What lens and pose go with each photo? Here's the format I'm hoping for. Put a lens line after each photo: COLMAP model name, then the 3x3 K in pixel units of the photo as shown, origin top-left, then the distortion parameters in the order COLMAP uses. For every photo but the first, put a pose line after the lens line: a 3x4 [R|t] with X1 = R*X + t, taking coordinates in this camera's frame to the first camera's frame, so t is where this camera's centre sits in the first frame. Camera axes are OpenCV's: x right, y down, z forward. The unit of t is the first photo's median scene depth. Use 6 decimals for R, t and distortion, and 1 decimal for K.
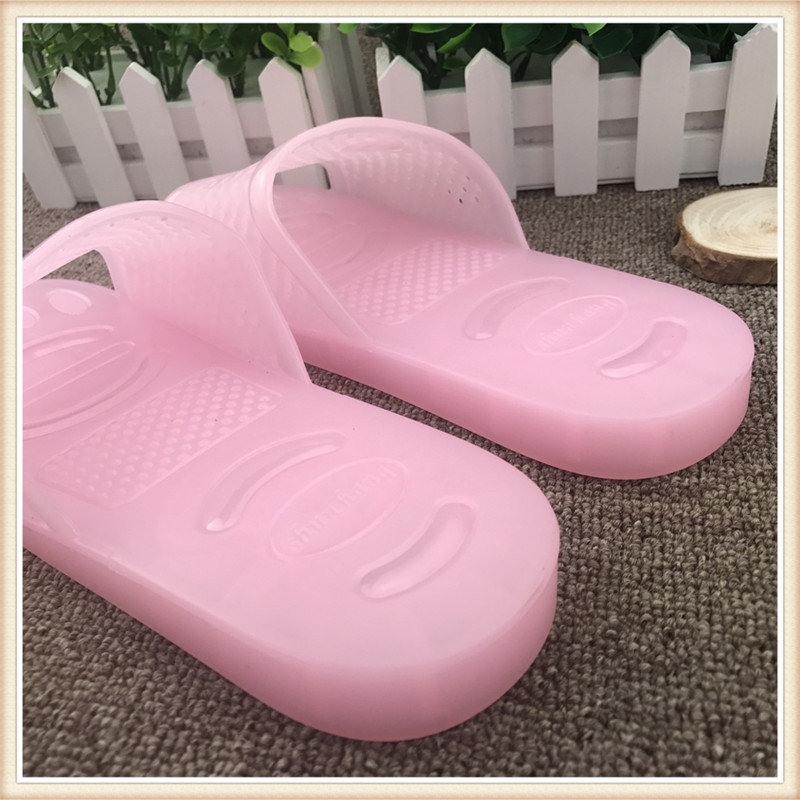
lens RADIAL K [[843.5, 0, 402.6], [0, 843.5, 383.1], [0, 0, 1]] dist [0.002278, 0.000000]
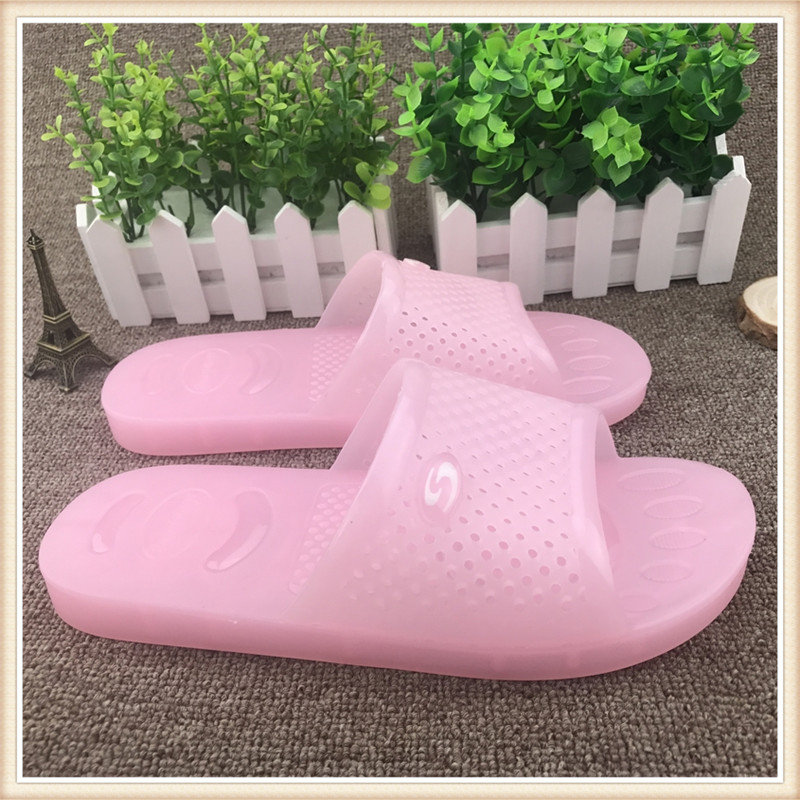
lens RADIAL K [[843.5, 0, 402.2], [0, 843.5, 402.3], [0, 0, 1]] dist [0.002278, 0.000000]
pose [[0.983194, -0.075494, 0.166226, -0.589545], [0.078427, 0.996858, -0.011147, -0.156823], [-0.164862, 0.023996, 0.986025, -0.365866]]
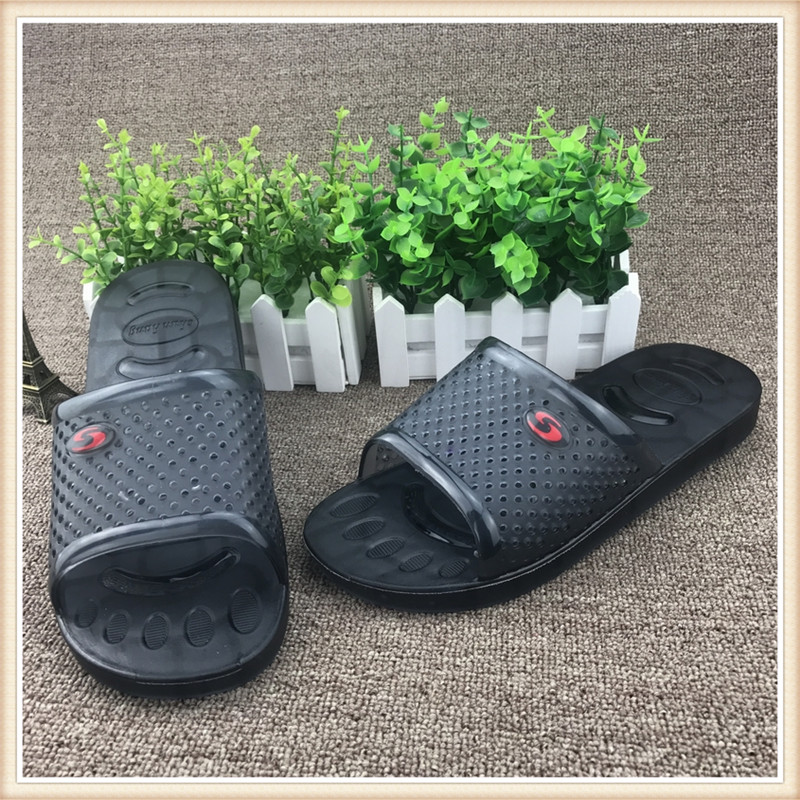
lens RADIAL K [[843.5, 0, 412.5], [0, 843.5, 402.4], [0, 0, 1]] dist [0.002278, 0.000000]
pose [[0.990126, 0.002491, 0.140158, -0.313654], [0.004873, 0.998626, -0.052174, -0.237302], [-0.140096, 0.052342, 0.988753, -0.803468]]
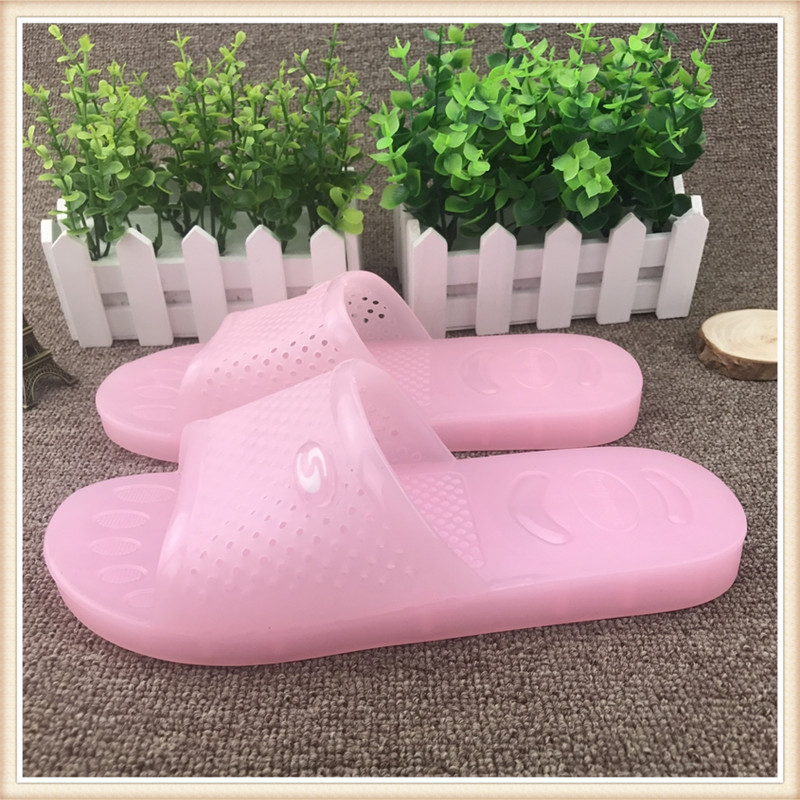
lens RADIAL K [[843.5, 0, 397.8], [0, 843.5, 406.6], [0, 0, 1]] dist [0.002278, 0.000000]
pose [[0.968143, -0.046865, 0.245975, -0.702346], [0.066298, 0.995248, -0.071321, -0.063188], [-0.241464, 0.085356, 0.966649, -0.332262]]
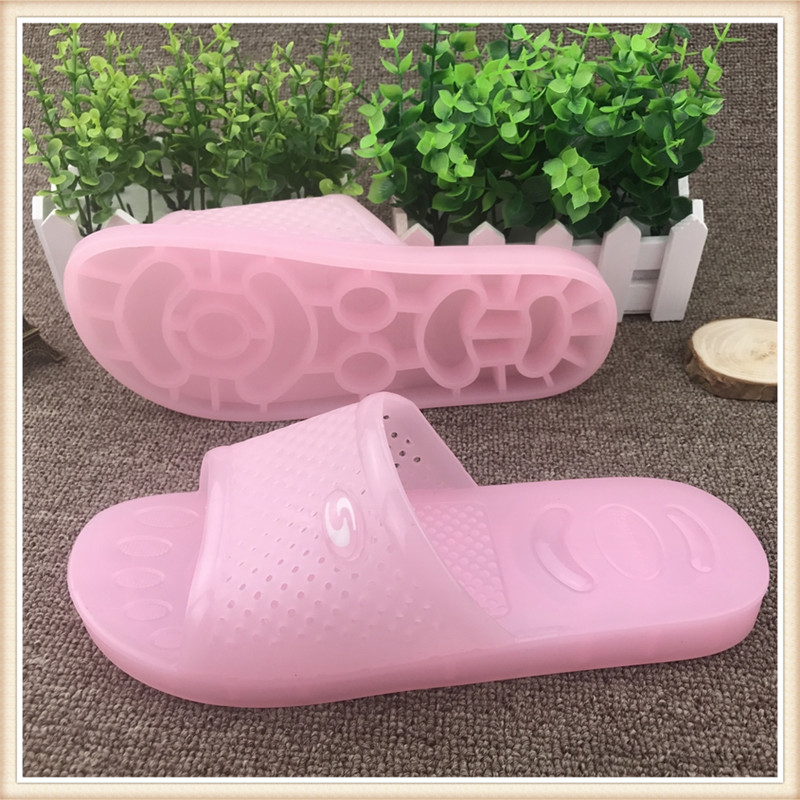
lens RADIAL K [[843.5, 0, 400.4], [0, 843.5, 400.6], [0, 0, 1]] dist [0.002278, 0.000000]
pose [[0.981610, -0.010326, 0.190619, -0.502640], [0.006964, 0.999808, 0.018302, -0.280293], [-0.190772, -0.016638, 0.981493, -0.393495]]
